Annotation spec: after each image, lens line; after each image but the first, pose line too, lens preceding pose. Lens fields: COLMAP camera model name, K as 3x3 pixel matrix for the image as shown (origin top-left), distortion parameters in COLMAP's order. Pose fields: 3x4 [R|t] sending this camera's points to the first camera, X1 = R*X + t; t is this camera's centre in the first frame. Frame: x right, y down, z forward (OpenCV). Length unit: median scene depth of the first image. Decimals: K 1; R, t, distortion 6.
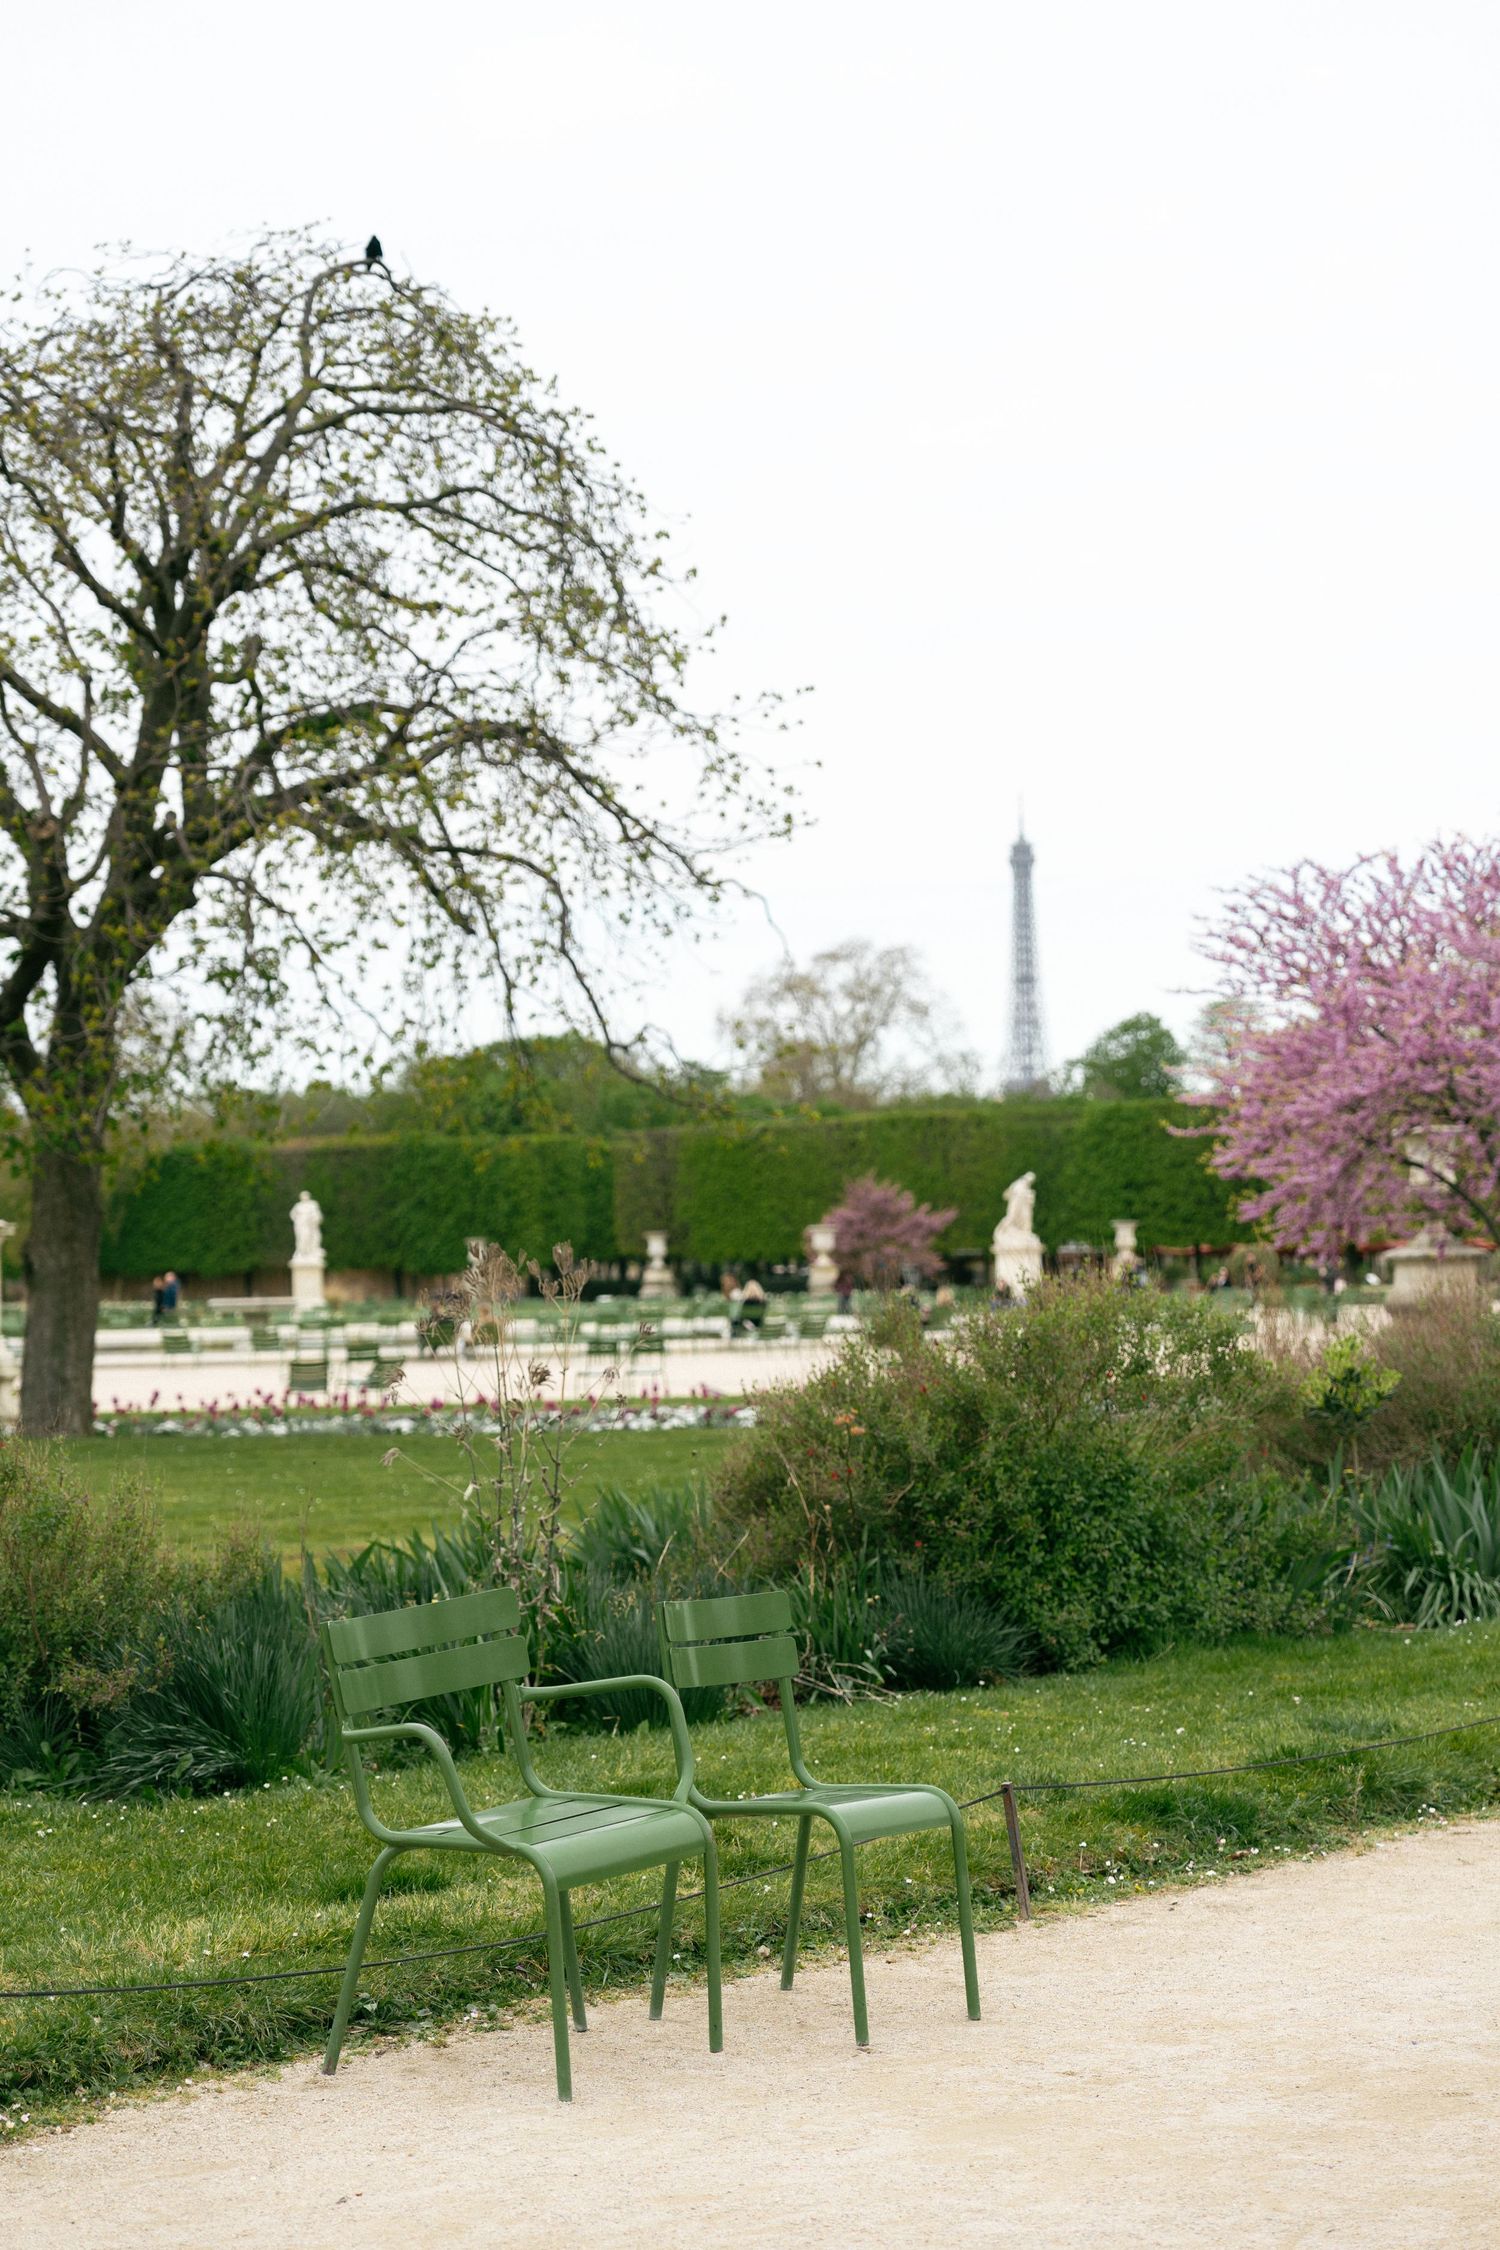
lens RADIAL K [[4210.8, 0, 743.0], [0, 4210.8, 1129.1], [0, 0, 1]] dist [0.055370, 0.000000]
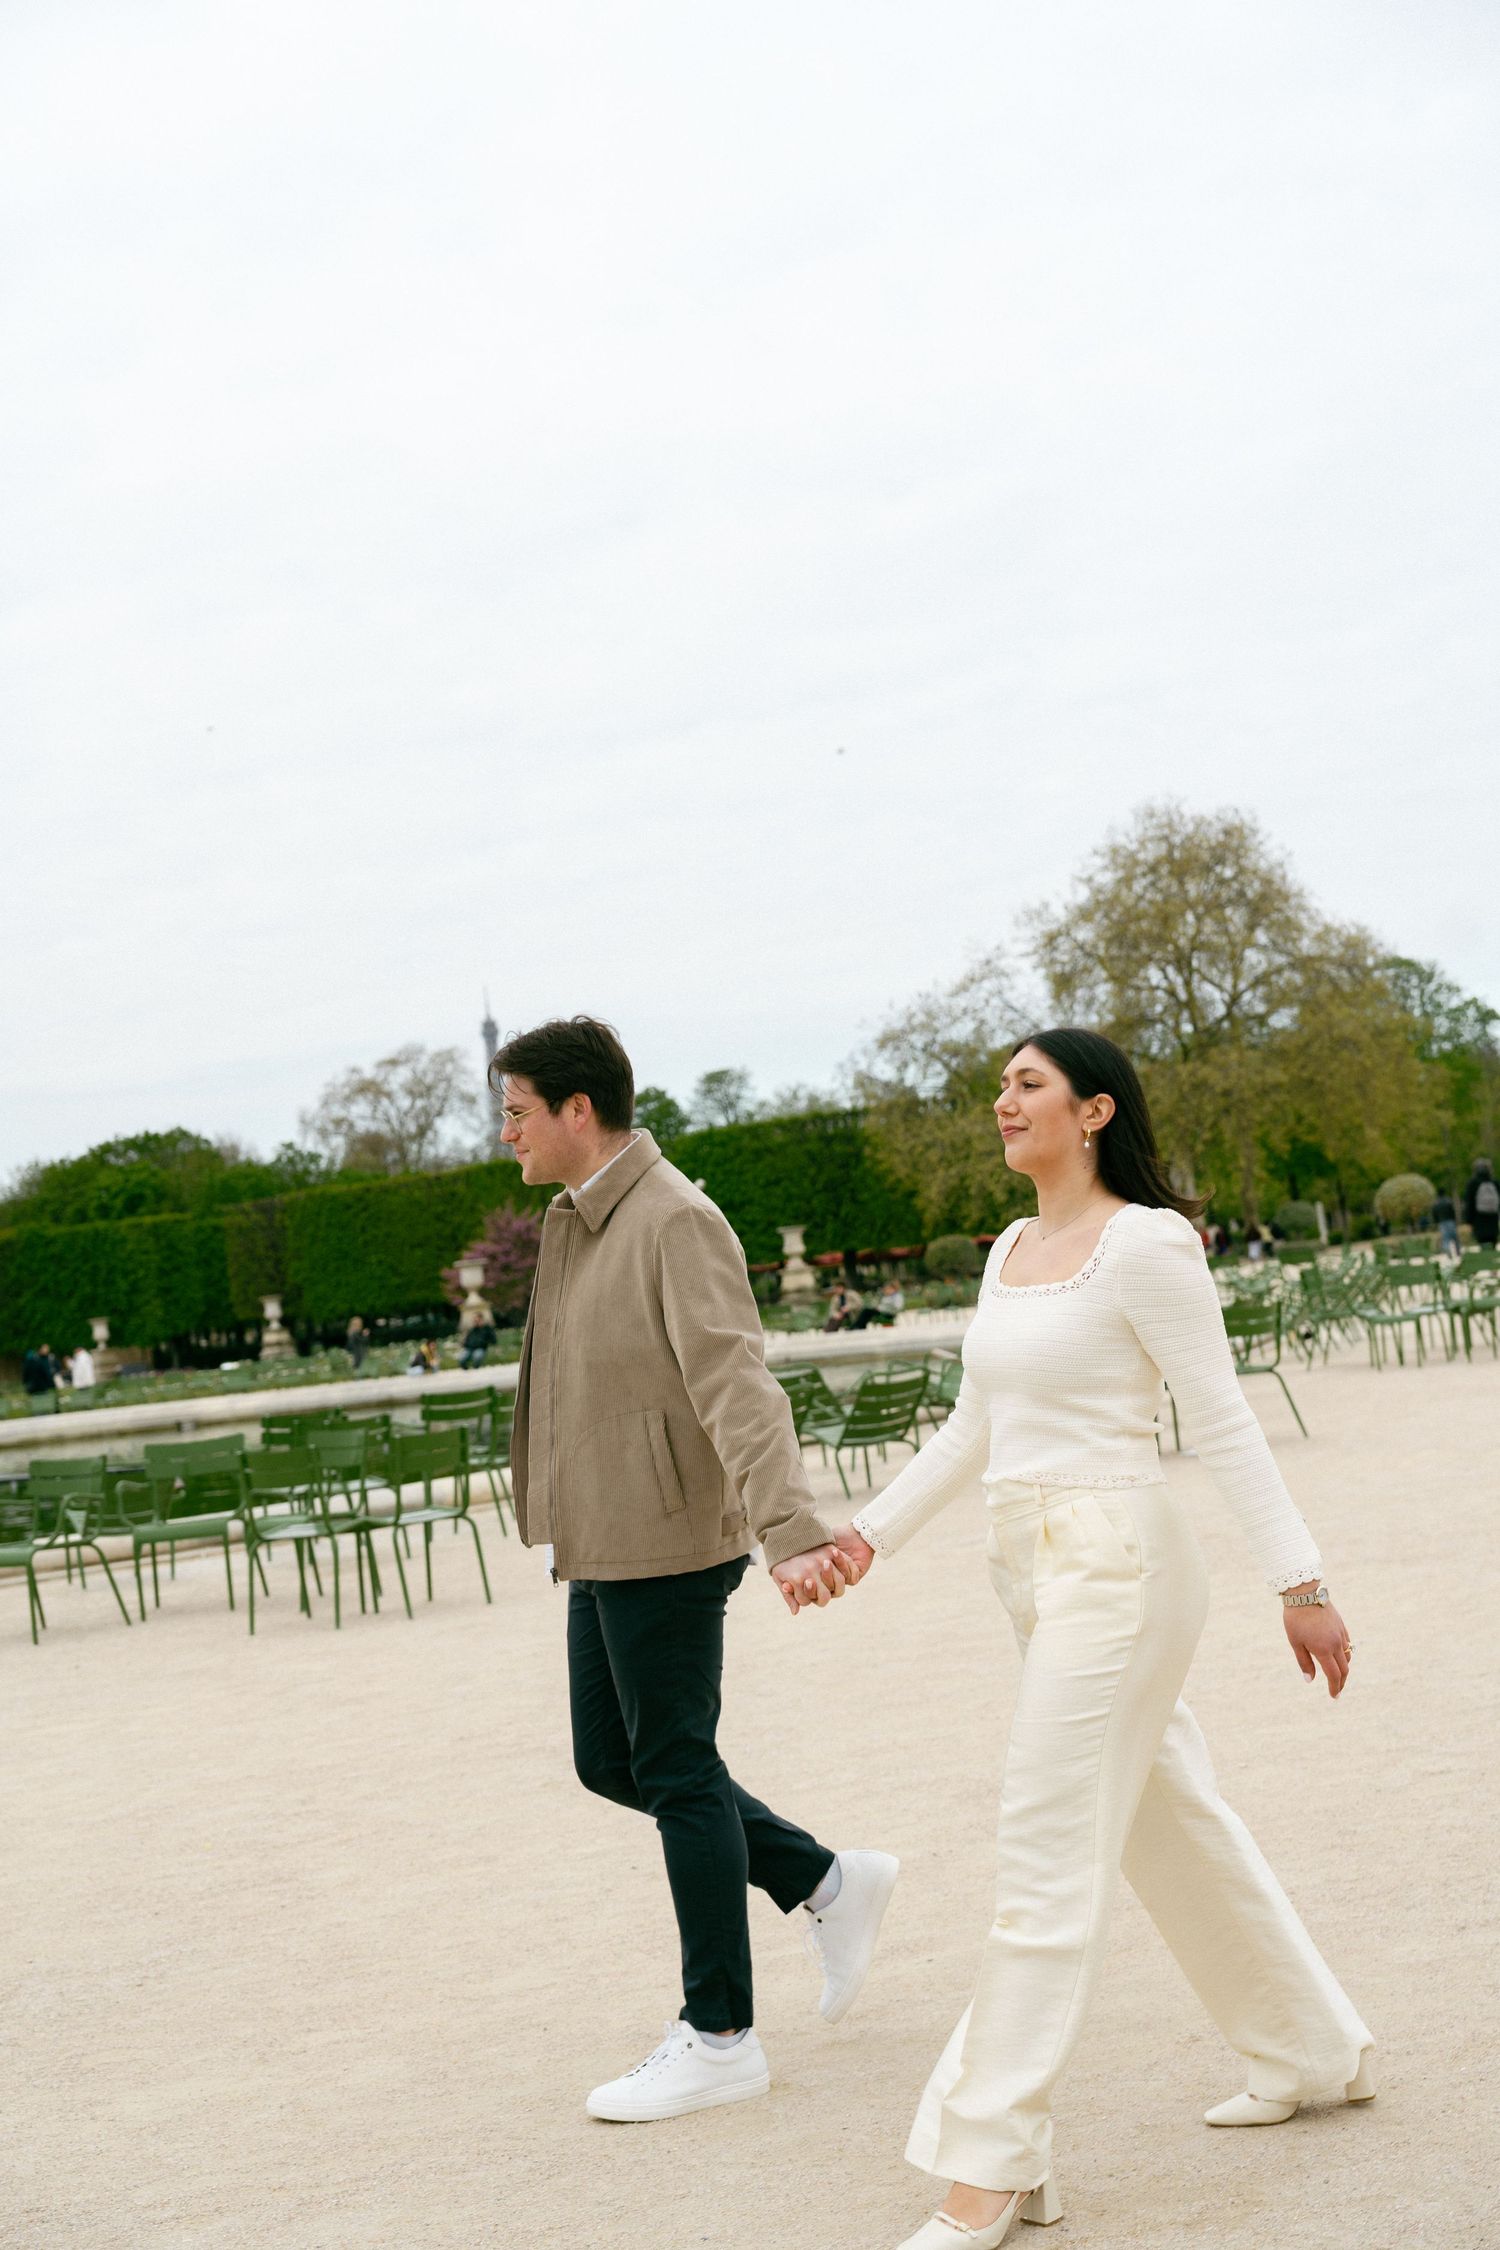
lens RADIAL K [[2732.7, 0, 744.8], [0, 2732.7, 1120.3], [0, 0, 1]] dist [-0.007720, 0.000000]
pose [[0.983403, -0.082474, 0.161605, -0.009566], [0.088399, 0.995639, -0.029811, 0.010169], [-0.158442, 0.043602, 0.986405, 0.268908]]
